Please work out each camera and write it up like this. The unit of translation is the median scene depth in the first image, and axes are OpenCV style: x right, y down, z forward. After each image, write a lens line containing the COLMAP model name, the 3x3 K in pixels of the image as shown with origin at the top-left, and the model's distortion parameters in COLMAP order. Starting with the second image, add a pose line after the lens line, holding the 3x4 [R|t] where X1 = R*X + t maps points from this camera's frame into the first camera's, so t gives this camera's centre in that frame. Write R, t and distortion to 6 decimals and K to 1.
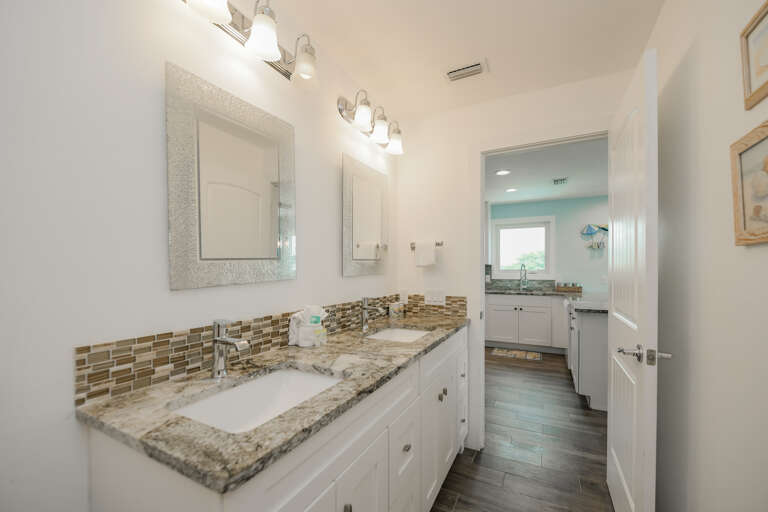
lens RADIAL K [[299.1, 0, 400.0], [0, 299.1, 277.1], [0, 0, 1]] dist [0.000514, 0.000081]
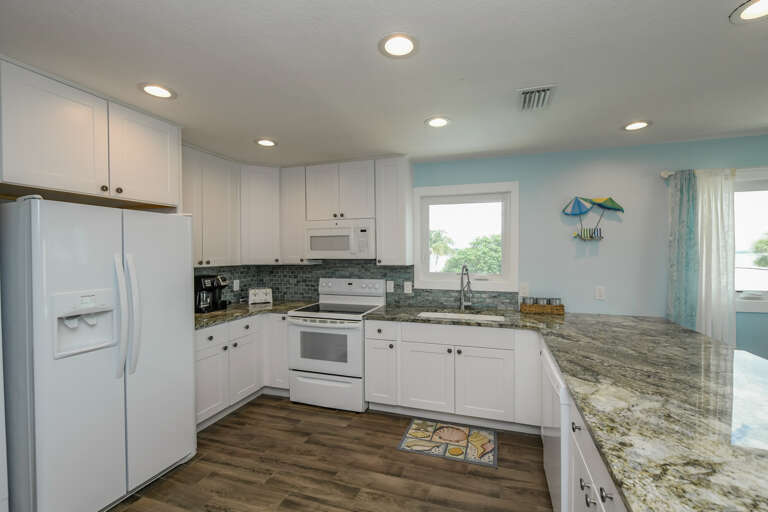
lens RADIAL K [[299.1, 0, 383.1], [0, 299.1, 256.0], [0, 0, 1]] dist [0.000514, 0.000081]
pose [[0.996407, 0.004649, 0.084562, 0.209150], [-0.003866, 0.999948, -0.009422, -0.055141], [-0.084602, 0.009062, 0.996374, 0.447054]]
